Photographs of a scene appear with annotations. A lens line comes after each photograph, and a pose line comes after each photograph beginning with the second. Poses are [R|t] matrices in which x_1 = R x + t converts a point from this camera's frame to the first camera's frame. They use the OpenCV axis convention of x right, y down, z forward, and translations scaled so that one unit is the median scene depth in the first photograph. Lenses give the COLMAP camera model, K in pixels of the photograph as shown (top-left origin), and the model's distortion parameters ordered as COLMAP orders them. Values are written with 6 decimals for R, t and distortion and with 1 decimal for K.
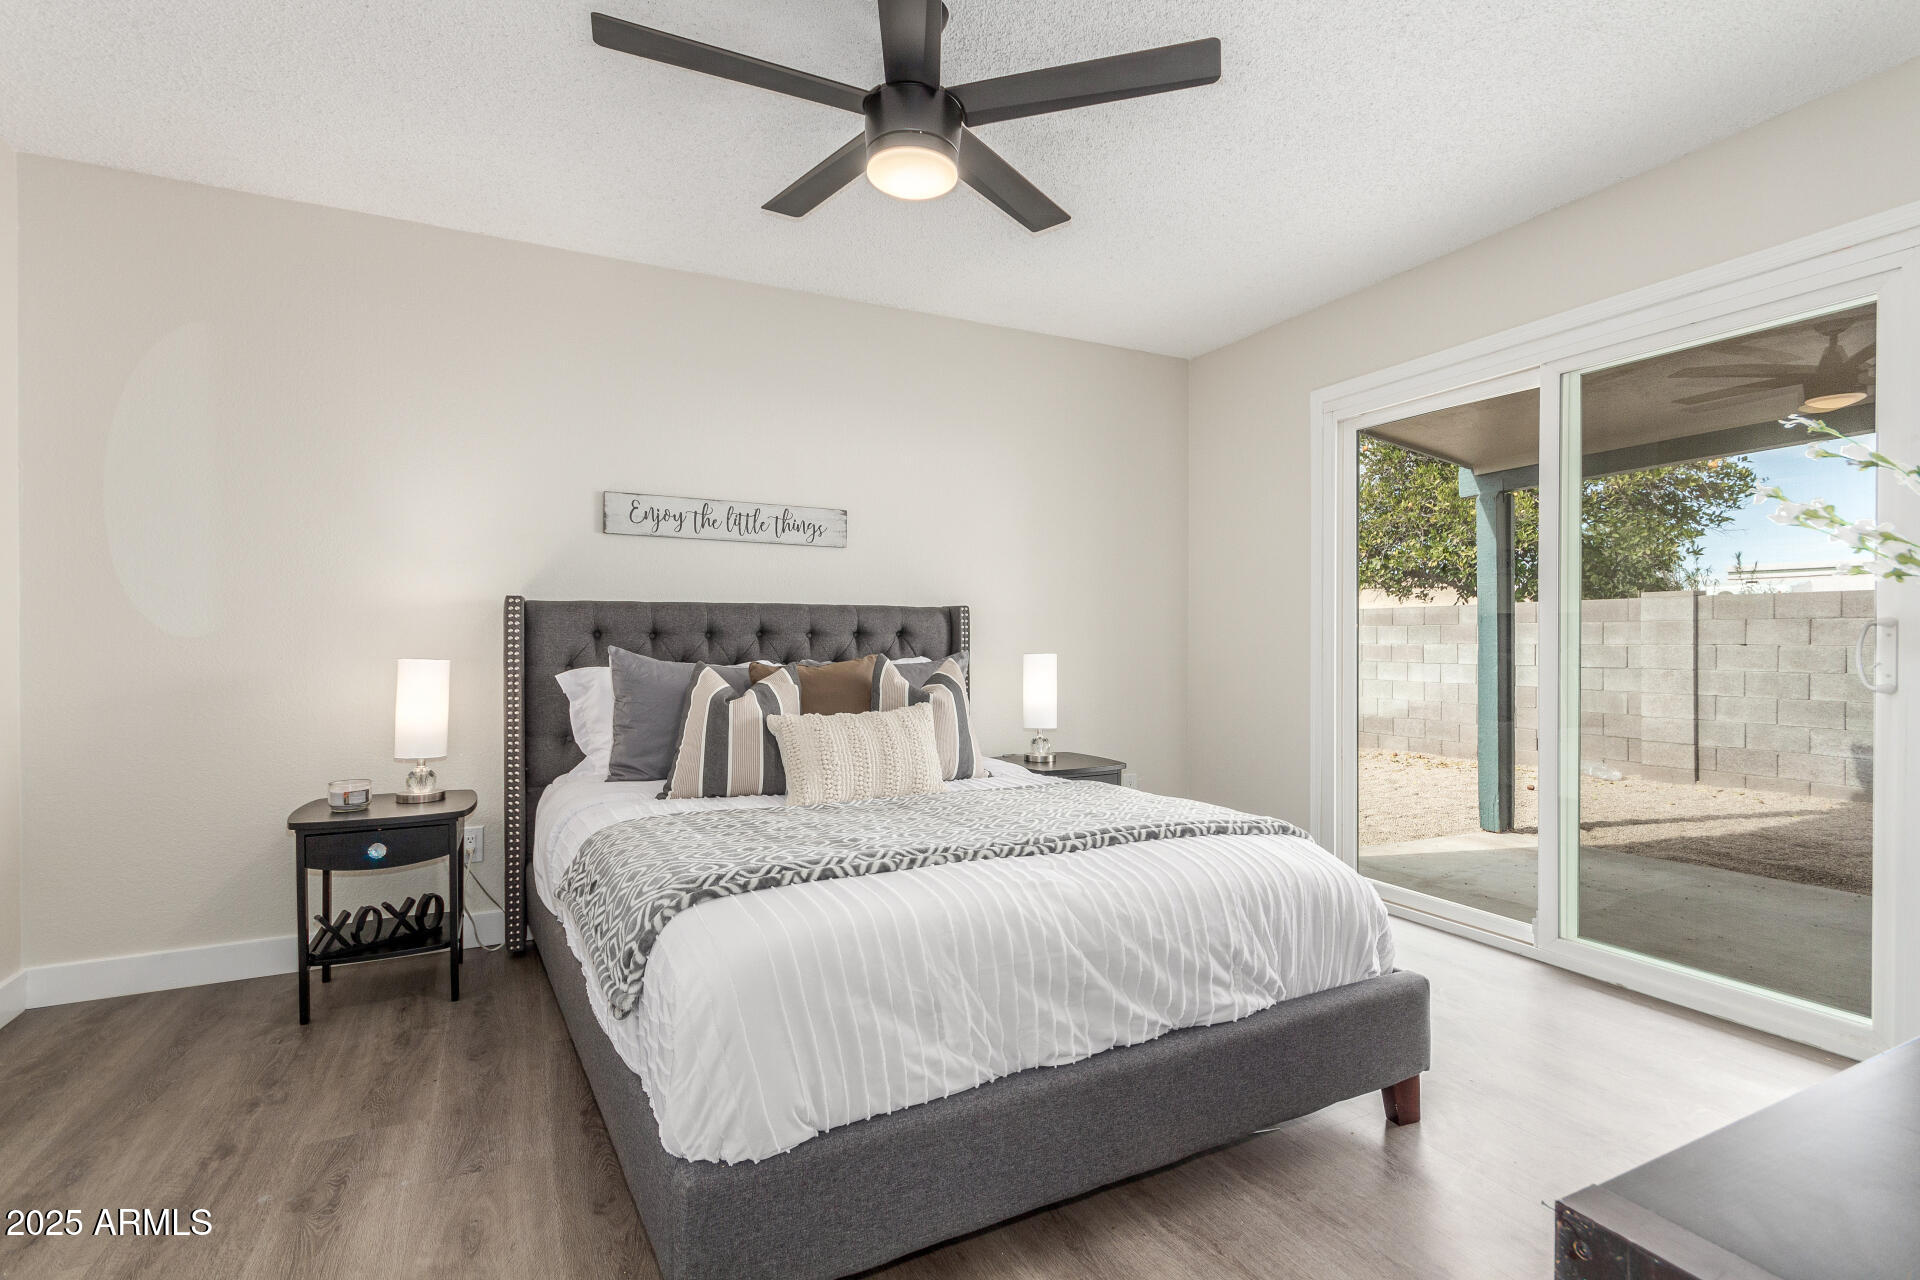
lens RADIAL K [[900.0, 0, 976.2], [0, 900.0, 640.8], [0, 0, 1]] dist [0.004910, 0.000134]
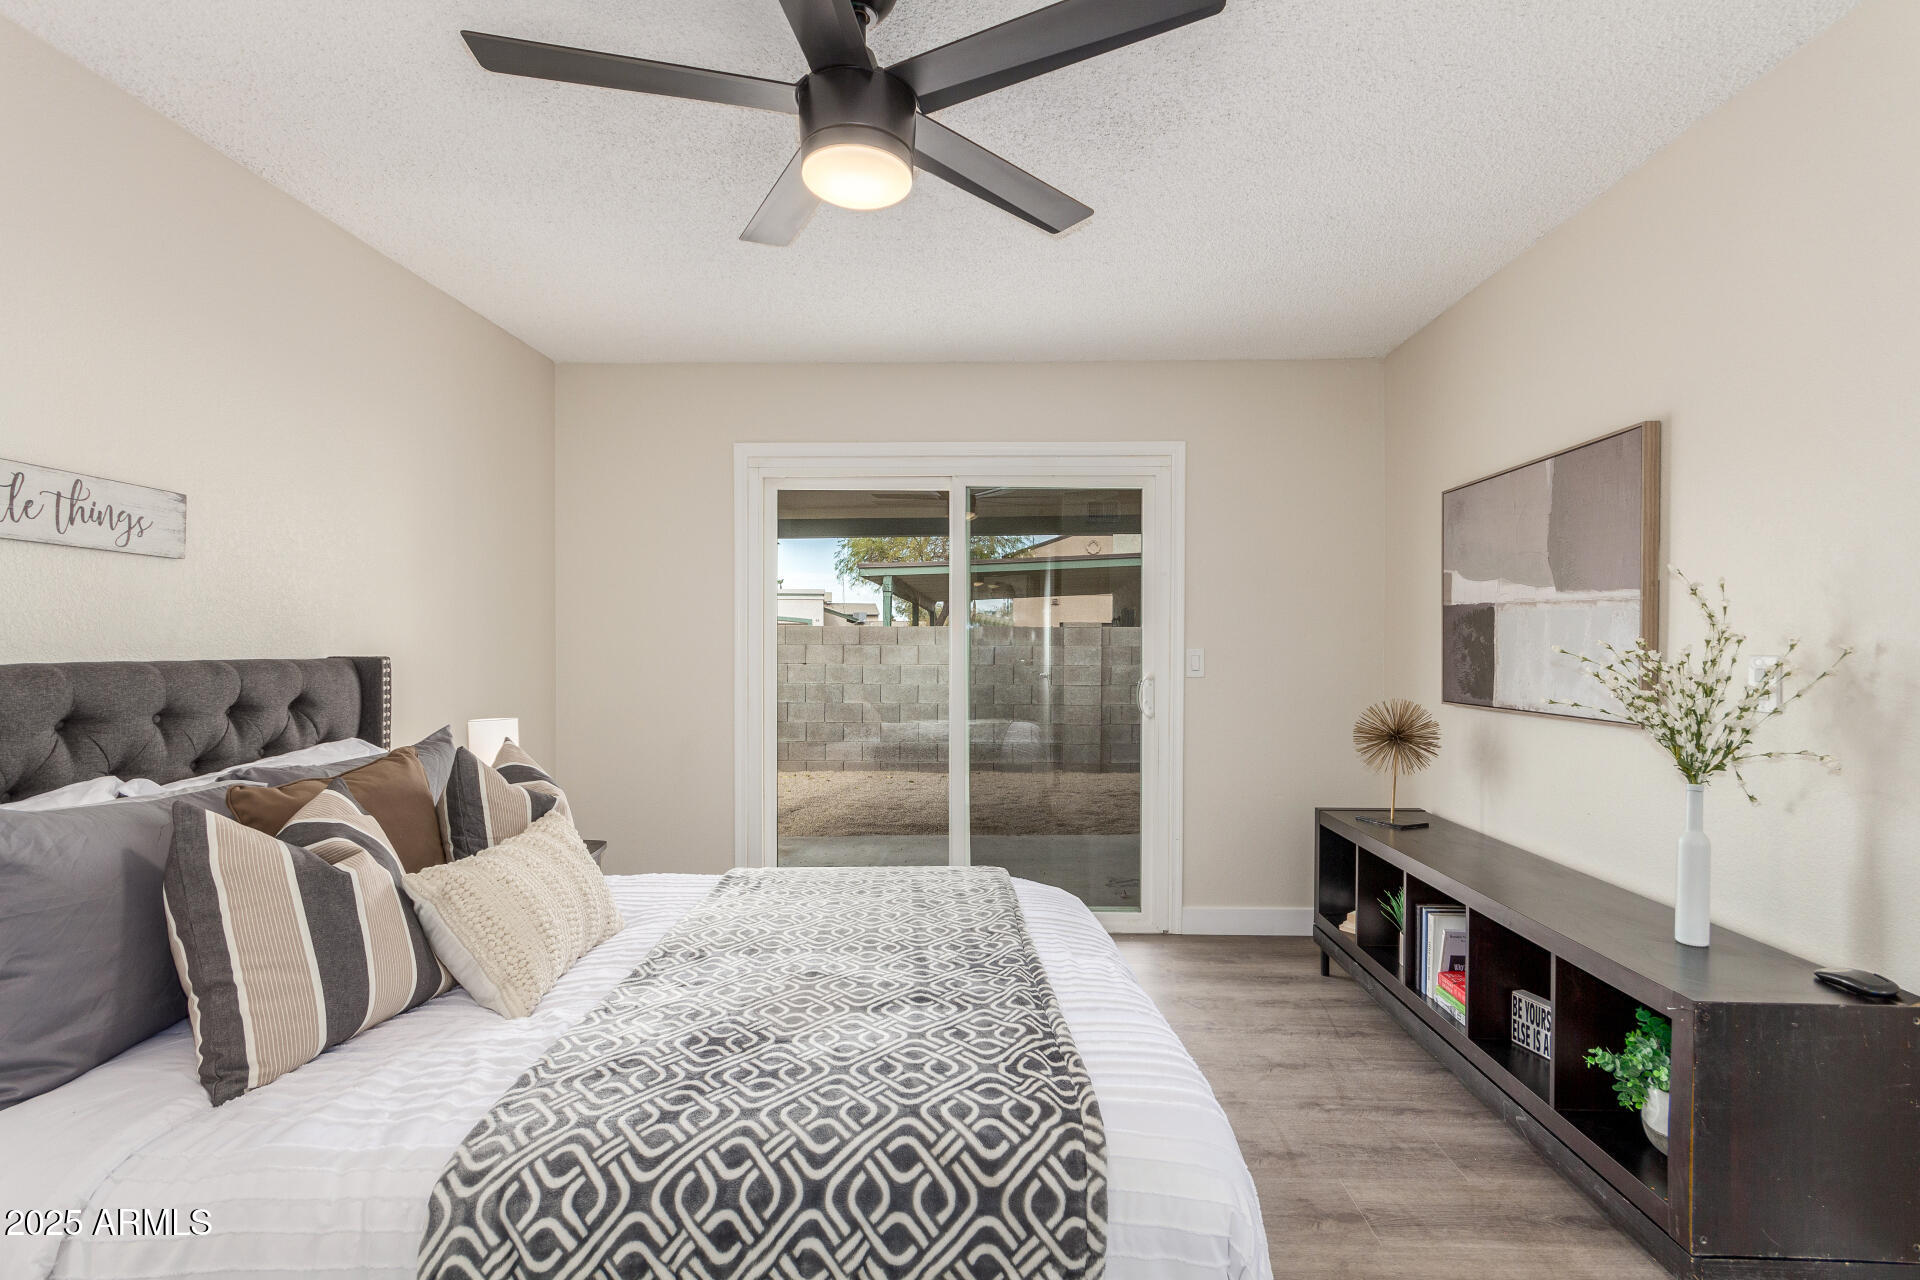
lens RADIAL K [[900.0, 0, 974.1], [0, 900.0, 641.2], [0, 0, 1]] dist [0.004910, 0.000134]
pose [[0.475741, 0.003077, 0.879580, -0.423165], [-0.001490, 0.999995, -0.002693, -0.051505], [-0.879584, -0.000030, 0.475743, 0.288896]]
